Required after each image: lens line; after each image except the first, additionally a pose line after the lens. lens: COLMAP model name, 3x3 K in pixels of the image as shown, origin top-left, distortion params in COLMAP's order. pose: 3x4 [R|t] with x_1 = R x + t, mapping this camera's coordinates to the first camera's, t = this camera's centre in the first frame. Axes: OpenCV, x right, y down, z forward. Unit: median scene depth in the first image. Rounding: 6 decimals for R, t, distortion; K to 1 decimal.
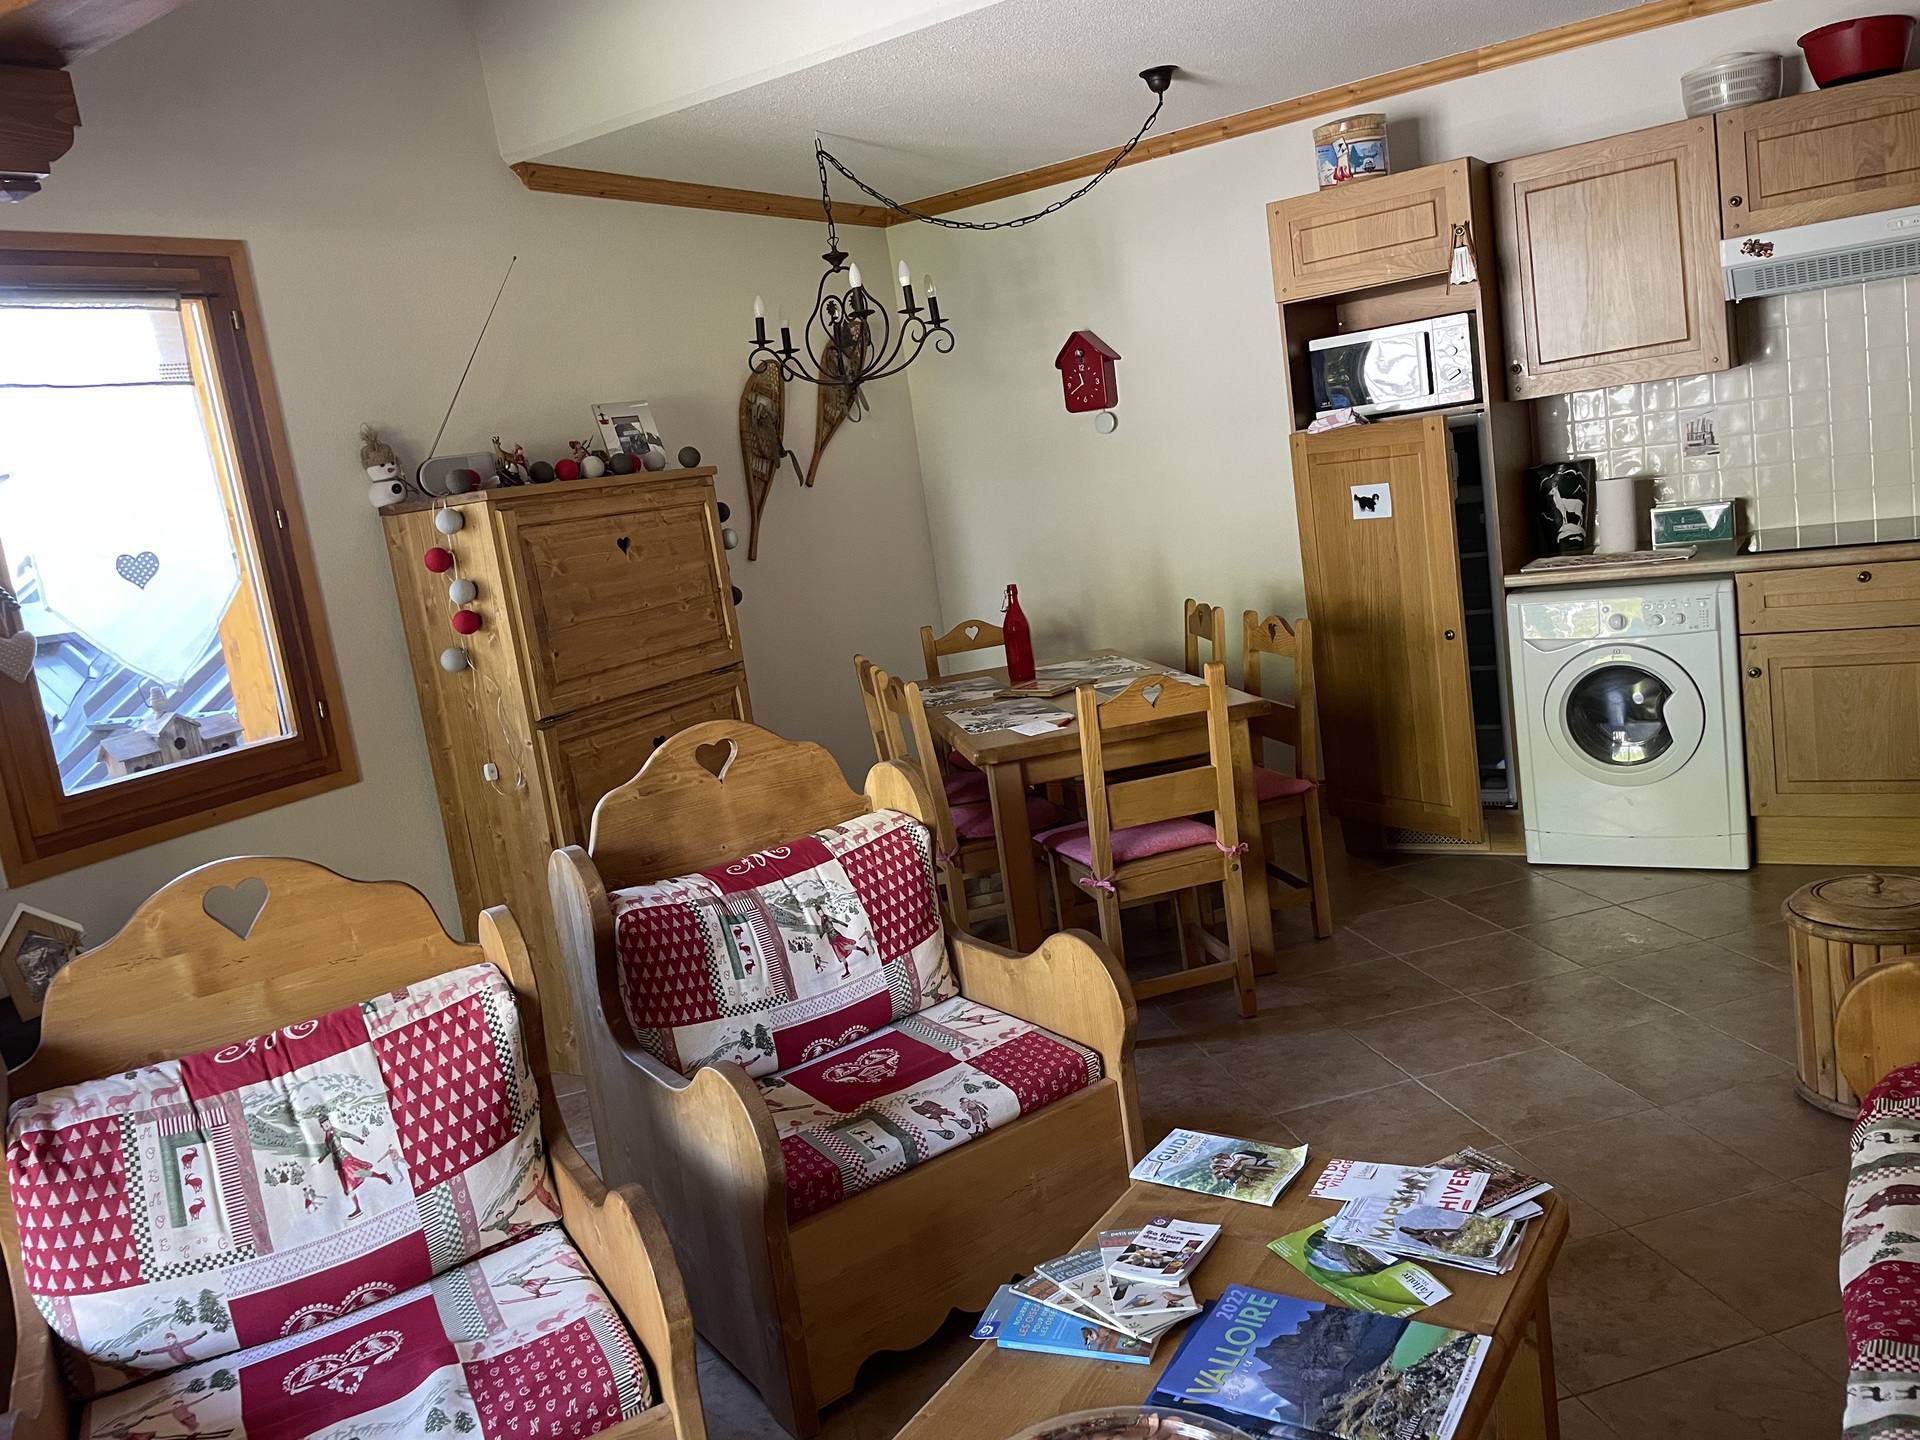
lens RADIAL K [[1446.2, 0, 960.0], [0, 1446.2, 720.0], [0, 0, 1]] dist [0.114789, -0.145781]
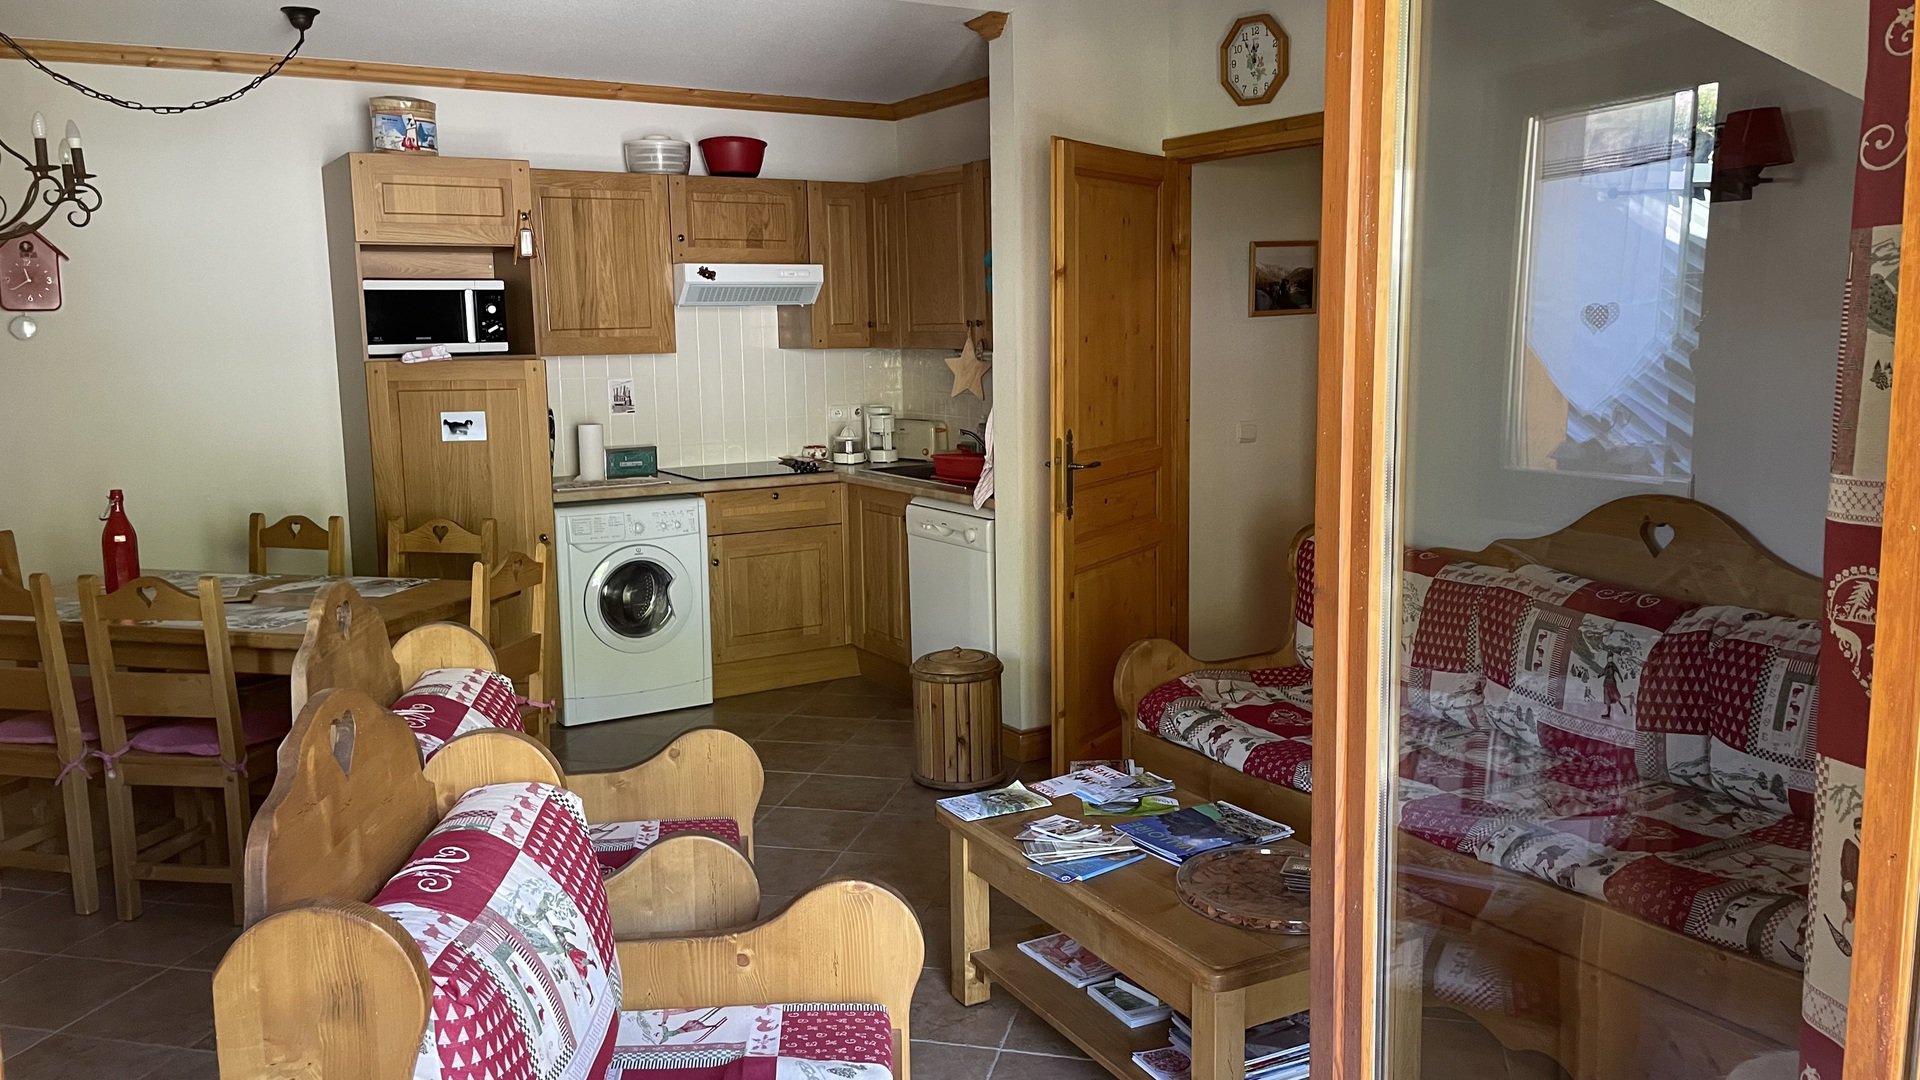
lens RADIAL K [[1448.7, 0, 960.0], [0, 1448.7, 540.0], [0, 0, 1]] dist [0.146692, -0.183530]
pose [[0.460483, 0.000201, 0.887669, -0.656438], [0.109248, 0.992385, -0.056898, 0.057032], [-0.880920, 0.123176, 0.456954, 0.147462]]
